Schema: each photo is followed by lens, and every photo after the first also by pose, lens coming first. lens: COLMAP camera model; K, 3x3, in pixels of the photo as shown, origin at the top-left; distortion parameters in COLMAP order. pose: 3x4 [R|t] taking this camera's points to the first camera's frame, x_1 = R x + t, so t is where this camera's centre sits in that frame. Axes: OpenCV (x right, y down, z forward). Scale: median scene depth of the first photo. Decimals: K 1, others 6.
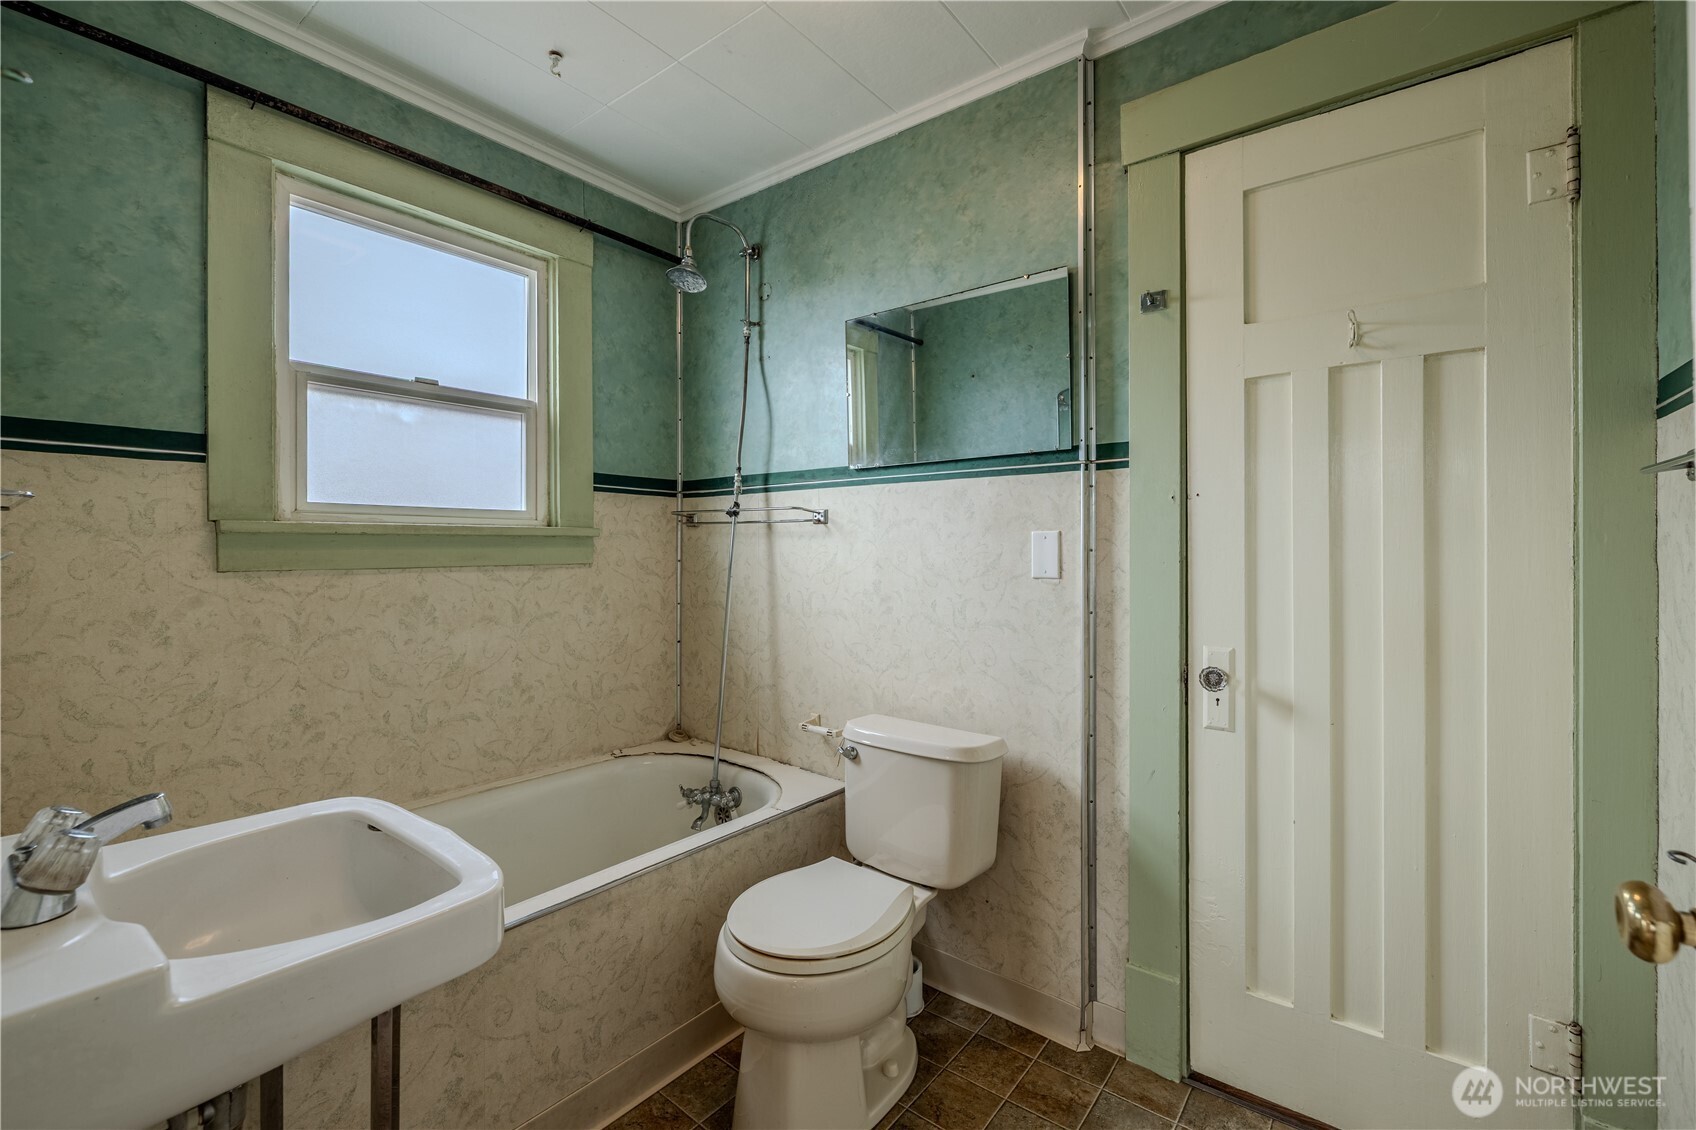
lens RADIAL K [[716.9, 0, 848.0], [0, 716.9, 565.0], [0, 0, 1]] dist [-0.001263, -0.000471]
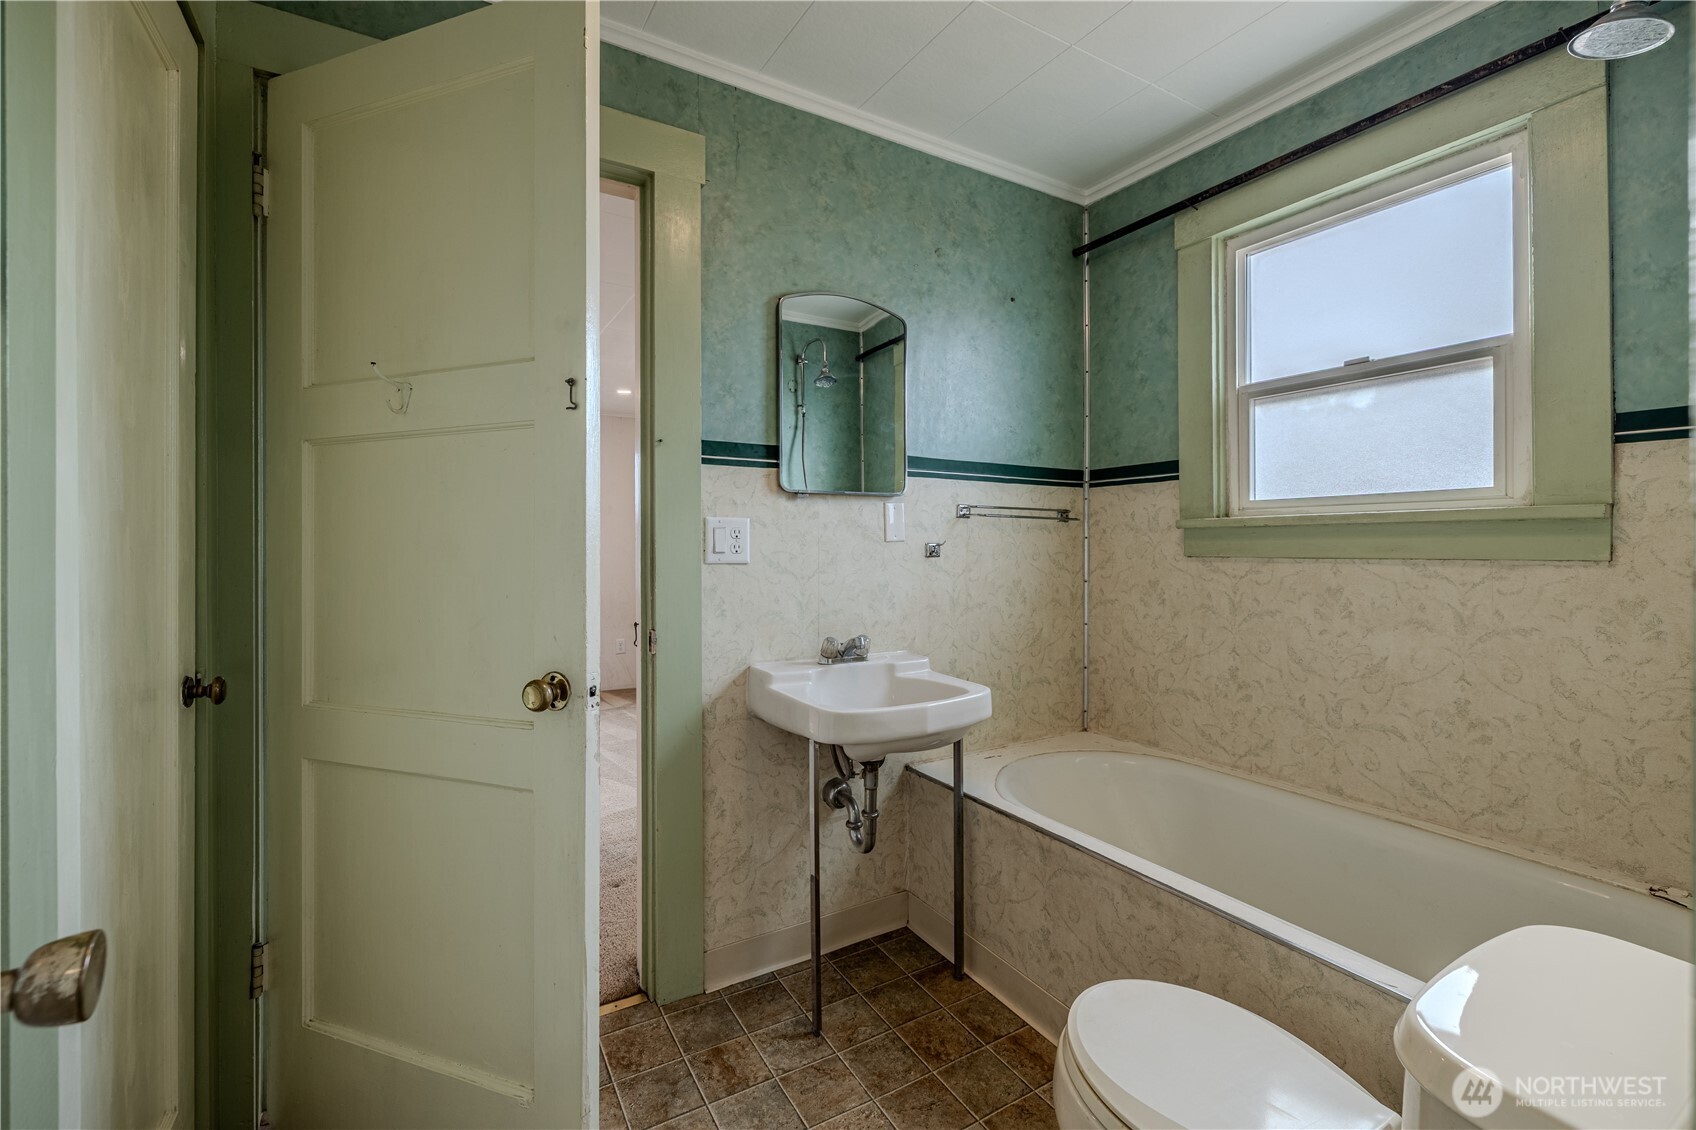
lens RADIAL K [[728.2, 0, 838.9], [0, 728.2, 557.7], [0, 0, 1]] dist [0.002431, 0.000281]
pose [[-0.362893, 0.024945, -0.931497, 0.563297], [-0.010739, 0.999463, 0.030949, -0.020355], [0.931769, 0.021235, -0.362431, 0.721755]]
